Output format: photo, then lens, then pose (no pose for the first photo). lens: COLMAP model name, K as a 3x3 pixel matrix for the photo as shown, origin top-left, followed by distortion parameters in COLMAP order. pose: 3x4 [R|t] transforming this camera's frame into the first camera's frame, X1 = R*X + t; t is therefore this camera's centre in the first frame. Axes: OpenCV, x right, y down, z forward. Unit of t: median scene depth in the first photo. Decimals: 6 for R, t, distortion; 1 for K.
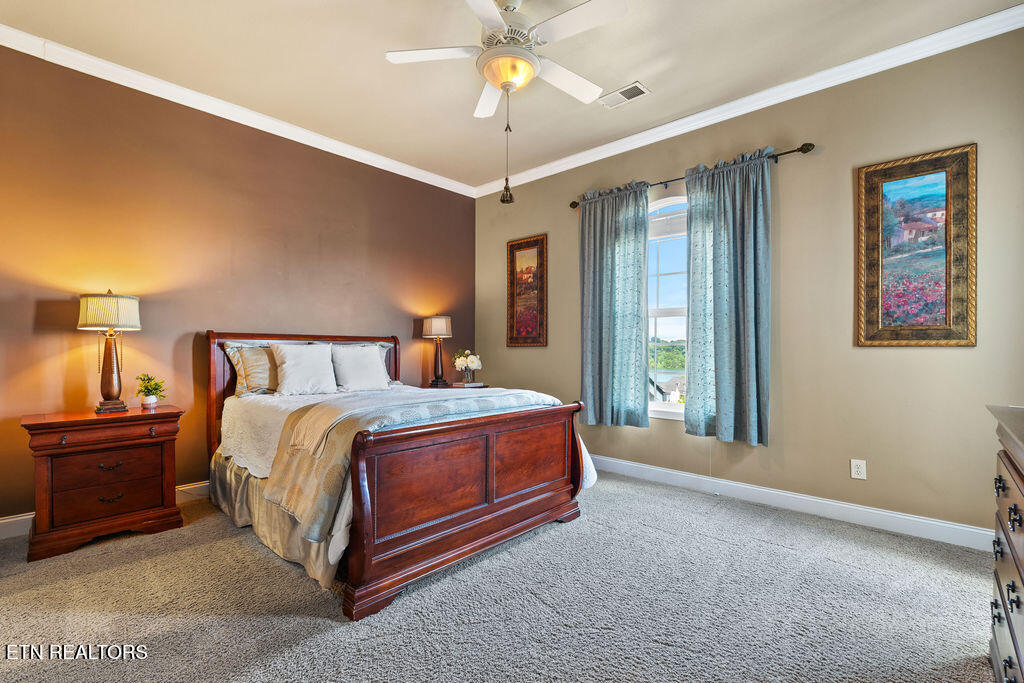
lens RADIAL K [[453.3, 0, 515.9], [0, 453.3, 345.5], [0, 0, 1]] dist [-0.005715, 0.000731]
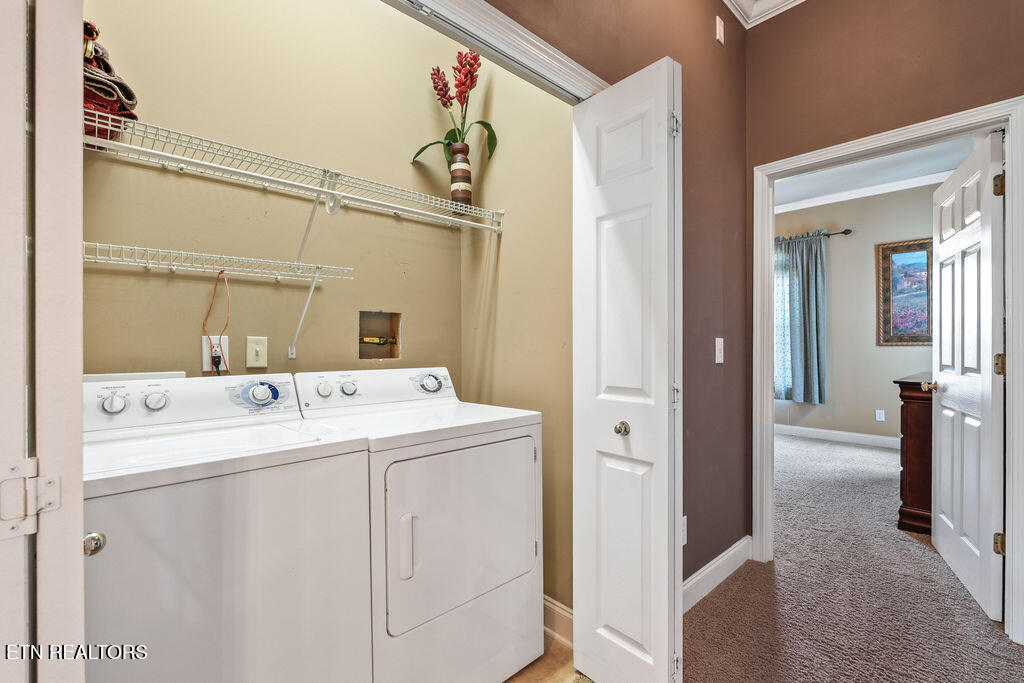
lens RADIAL K [[453.3, 0, 507.5], [0, 453.3, 341.7], [0, 0, 1]] dist [-0.005715, 0.000731]
pose [[0.993751, -0.007593, -0.111358, -0.475797], [0.007074, 0.999962, -0.005052, -0.015080], [0.111393, 0.004233, 0.993767, -0.891701]]
